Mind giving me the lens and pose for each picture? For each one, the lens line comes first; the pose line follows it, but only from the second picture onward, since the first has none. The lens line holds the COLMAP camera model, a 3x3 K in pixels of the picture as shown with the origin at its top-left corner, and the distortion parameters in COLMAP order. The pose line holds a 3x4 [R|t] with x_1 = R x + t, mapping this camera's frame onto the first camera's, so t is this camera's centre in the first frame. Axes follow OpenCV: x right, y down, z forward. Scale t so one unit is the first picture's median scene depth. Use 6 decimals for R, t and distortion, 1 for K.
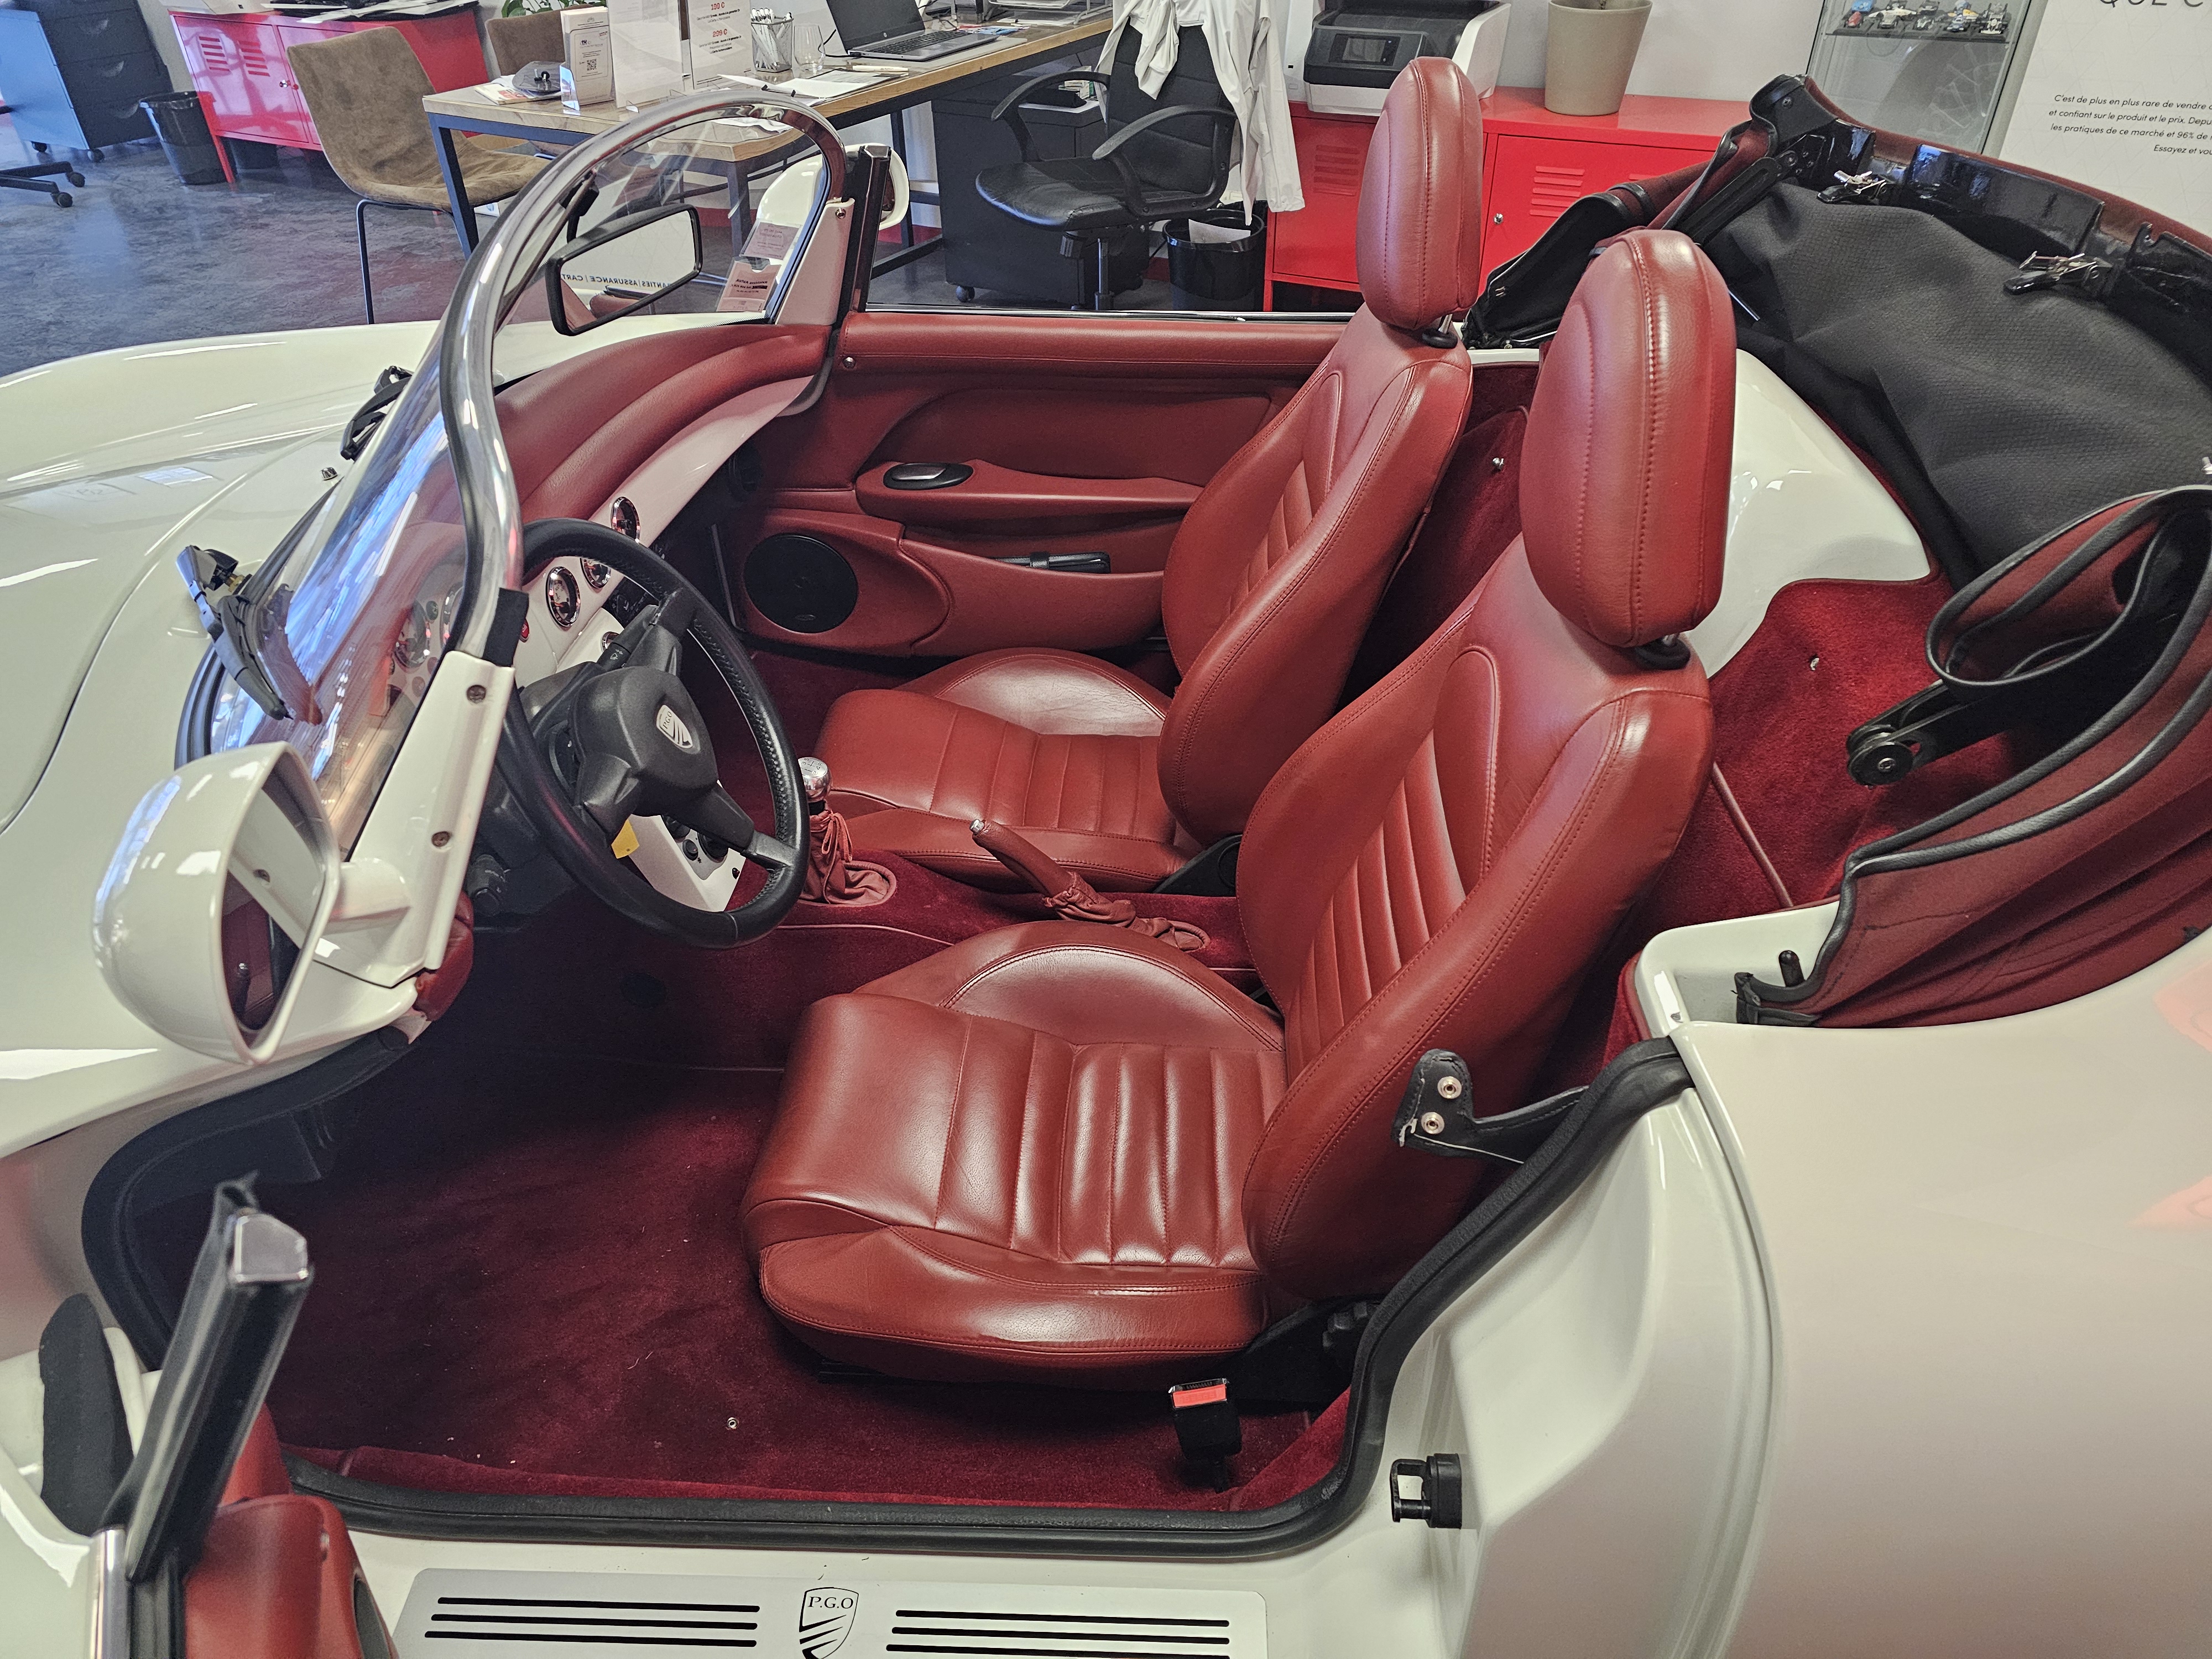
lens RADIAL K [[1480.1, 0, 1068.5], [0, 1480.1, 844.2], [0, 0, 1]] dist [0.023632, -0.018679]
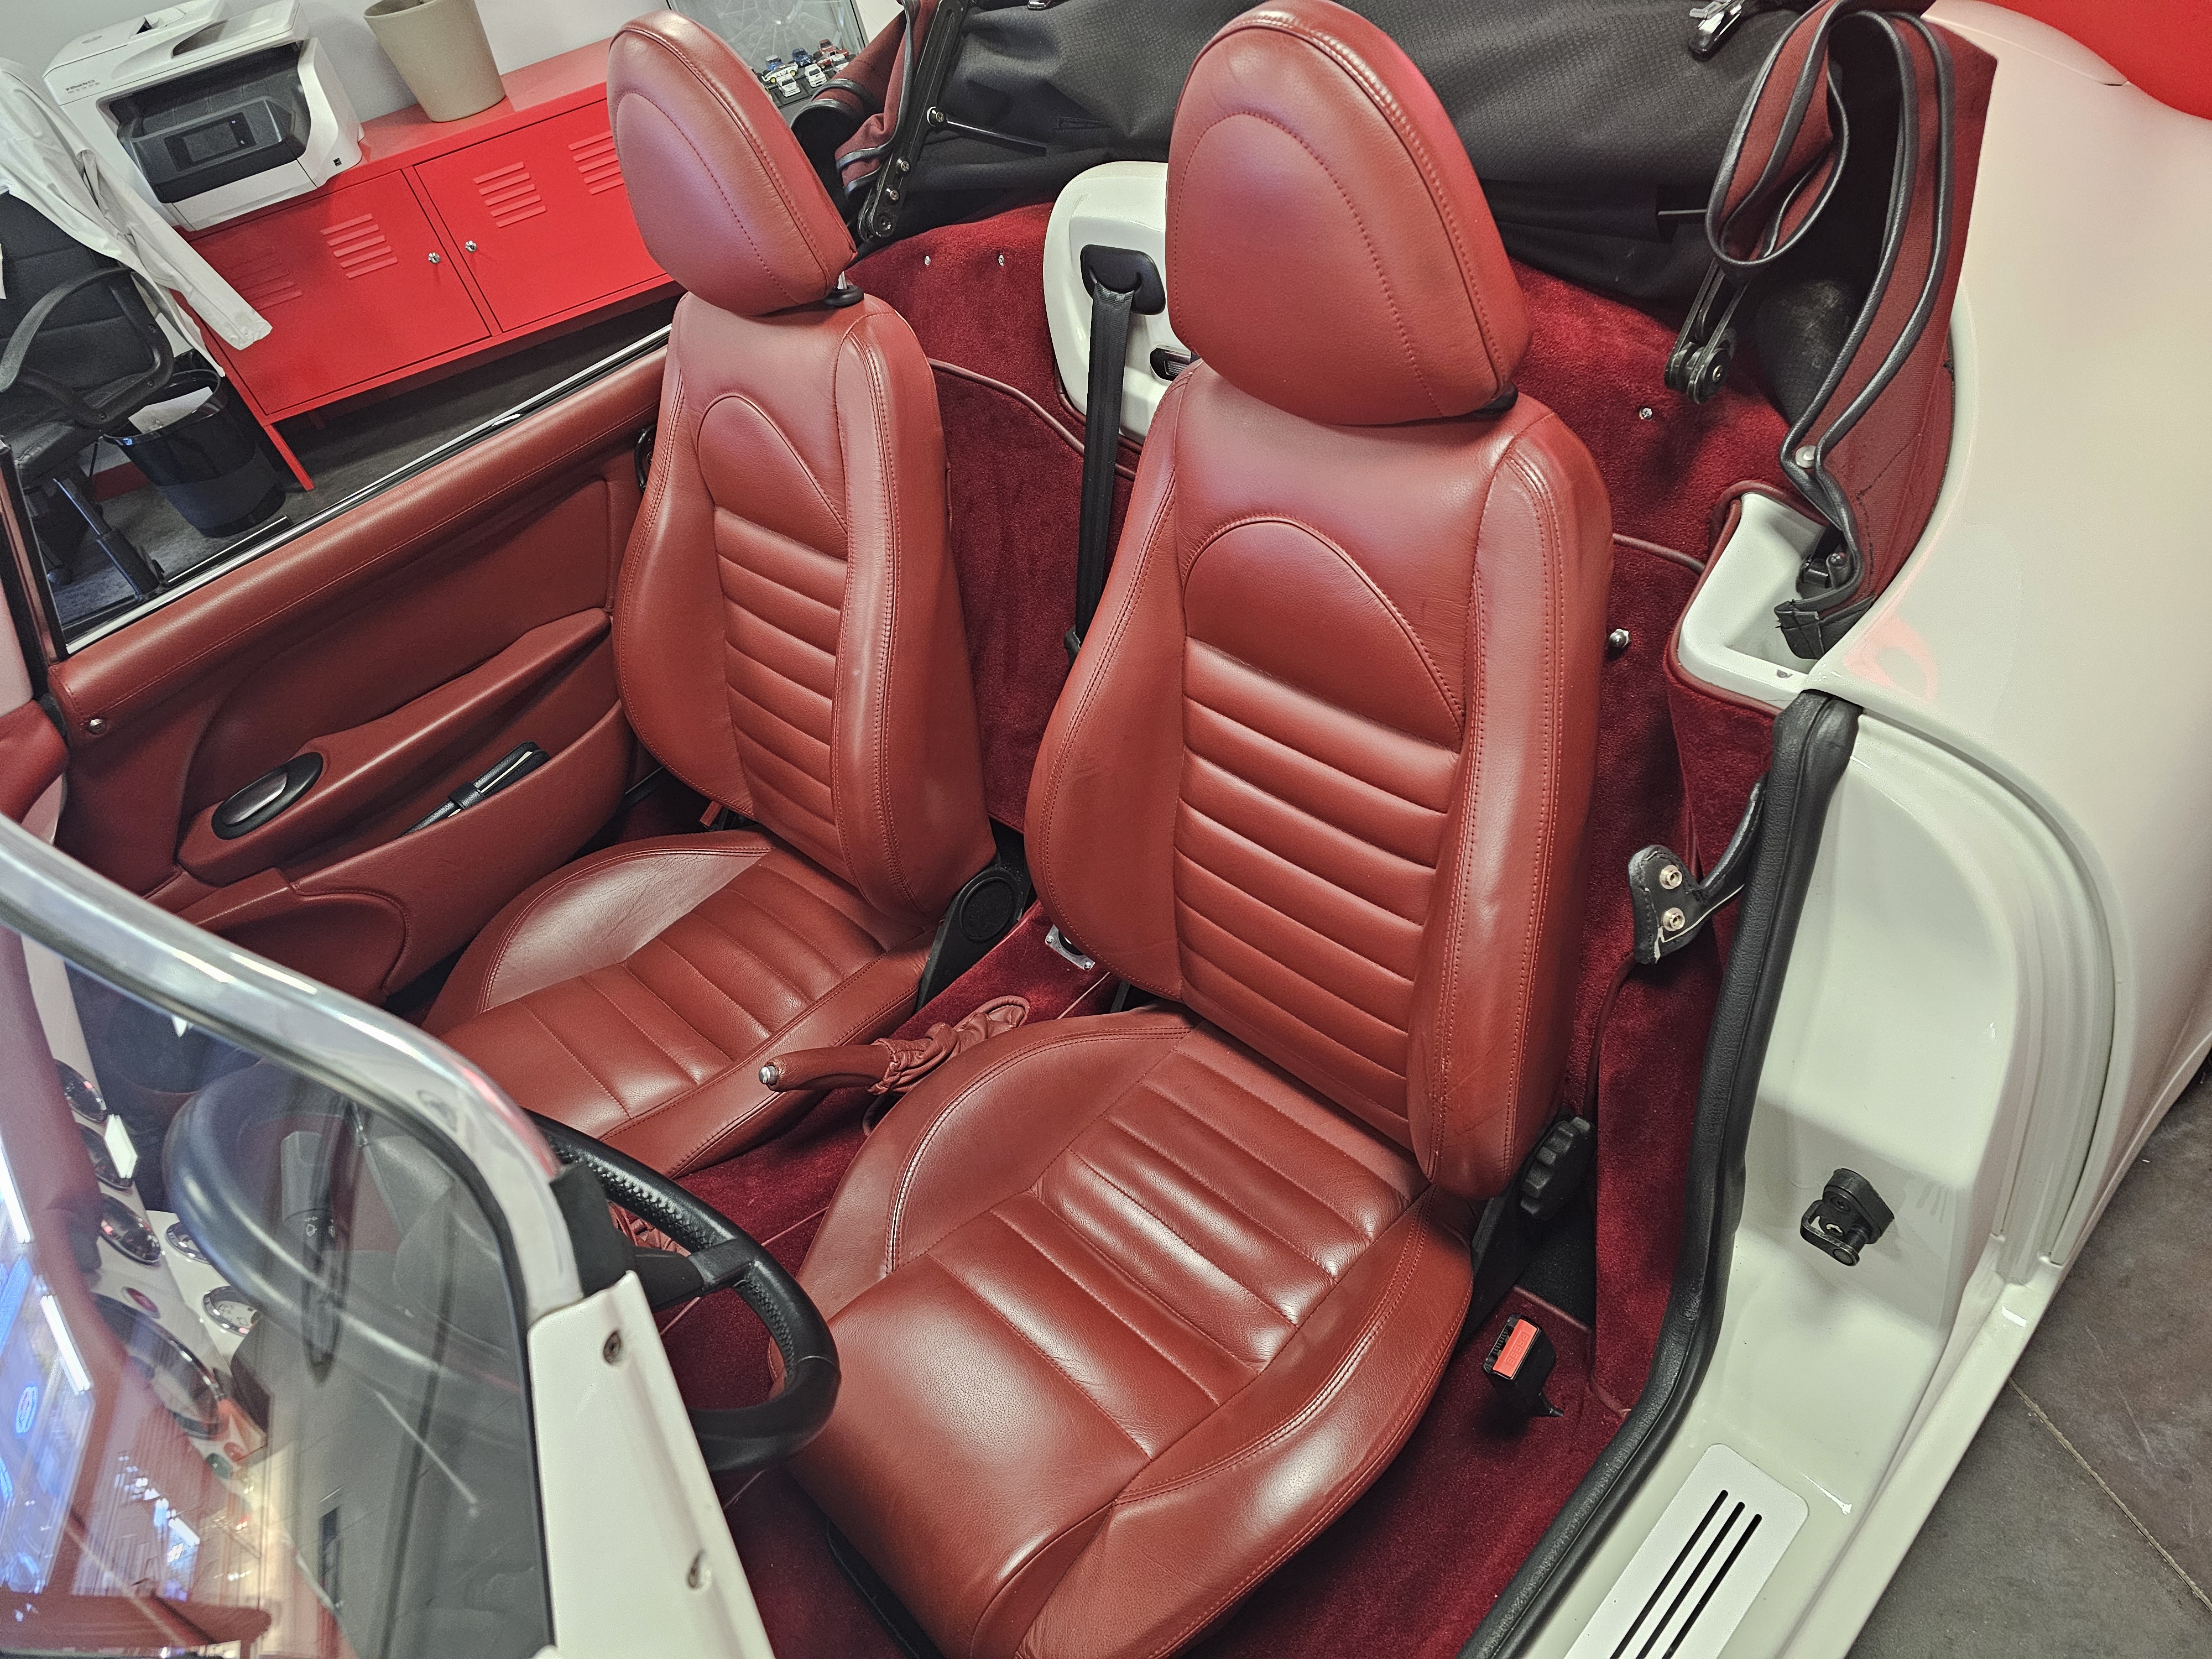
lens RADIAL K [[1480.1, 0, 1108.6], [0, 1480.1, 827.6], [0, 0, 1]] dist [0.023632, -0.018679]
pose [[0.649467, -0.601110, 0.465682, -0.196022], [0.603249, 0.780150, 0.165704, -0.114994], [-0.462908, 0.173303, 0.869300, 0.172086]]
